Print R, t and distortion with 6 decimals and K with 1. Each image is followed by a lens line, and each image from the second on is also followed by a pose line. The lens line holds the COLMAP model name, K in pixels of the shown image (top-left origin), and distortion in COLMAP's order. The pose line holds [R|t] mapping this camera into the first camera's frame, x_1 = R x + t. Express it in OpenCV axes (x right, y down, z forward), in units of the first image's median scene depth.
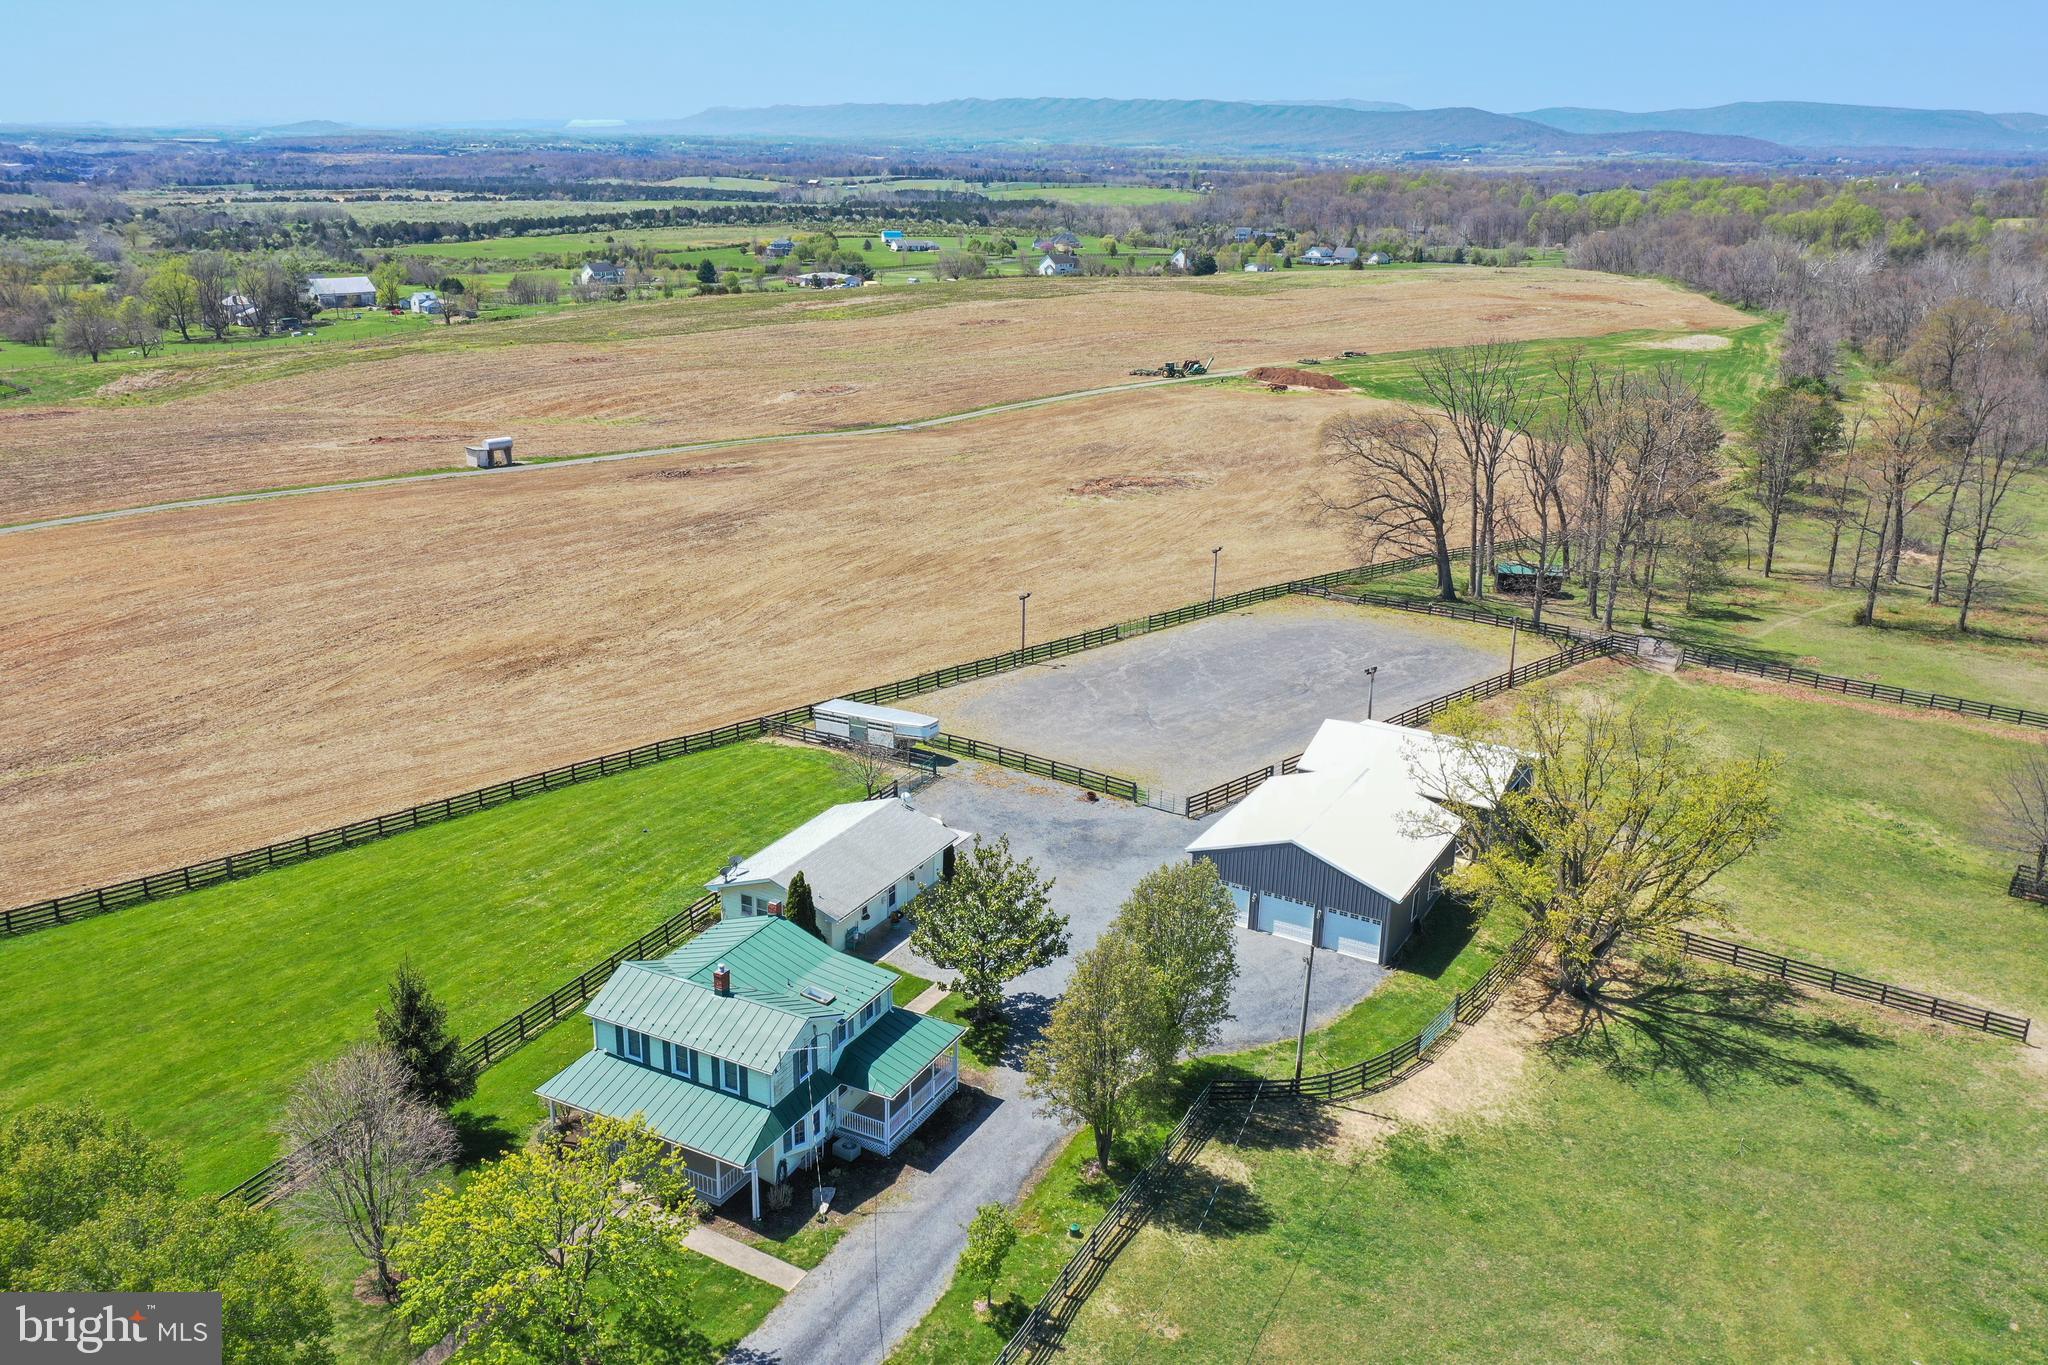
lens RADIAL K [[1617.1, 0, 1010.7], [0, 1617.1, 675.9], [0, 0, 1]] dist [-0.001330, -0.001575]
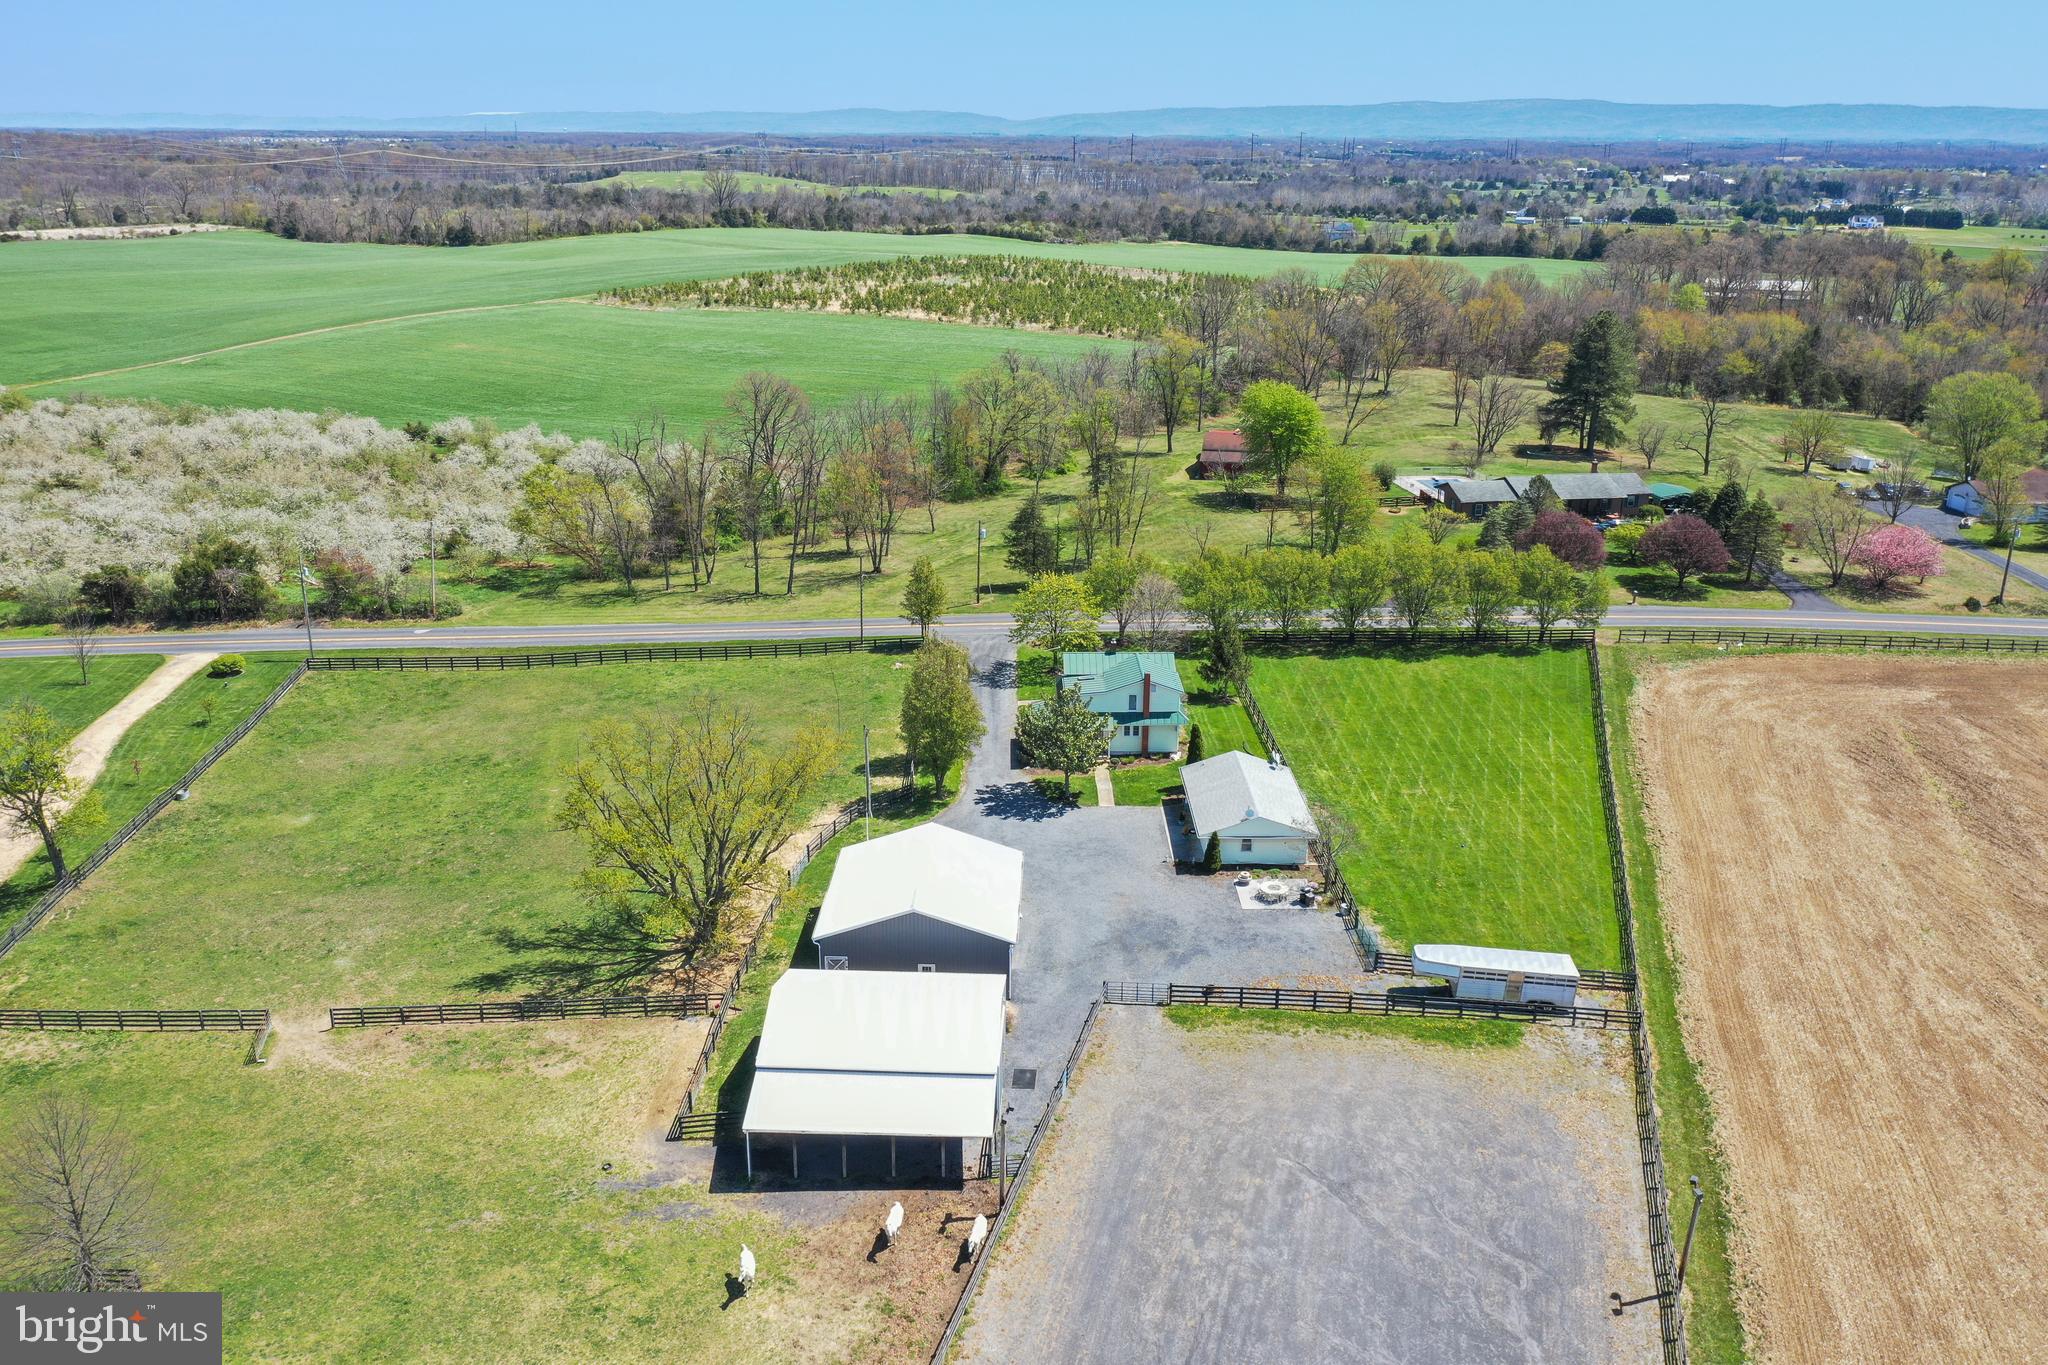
lens RADIAL K [[1617.1, 0, 1010.7], [0, 1617.1, 675.9], [0, 0, 1]] dist [-0.001330, -0.001575]
pose [[-0.882839, 0.131501, -0.450891, 0.383943], [-0.164695, 0.812374, 0.559397, -0.402318], [0.439853, 0.568117, -0.695538, 1.053481]]
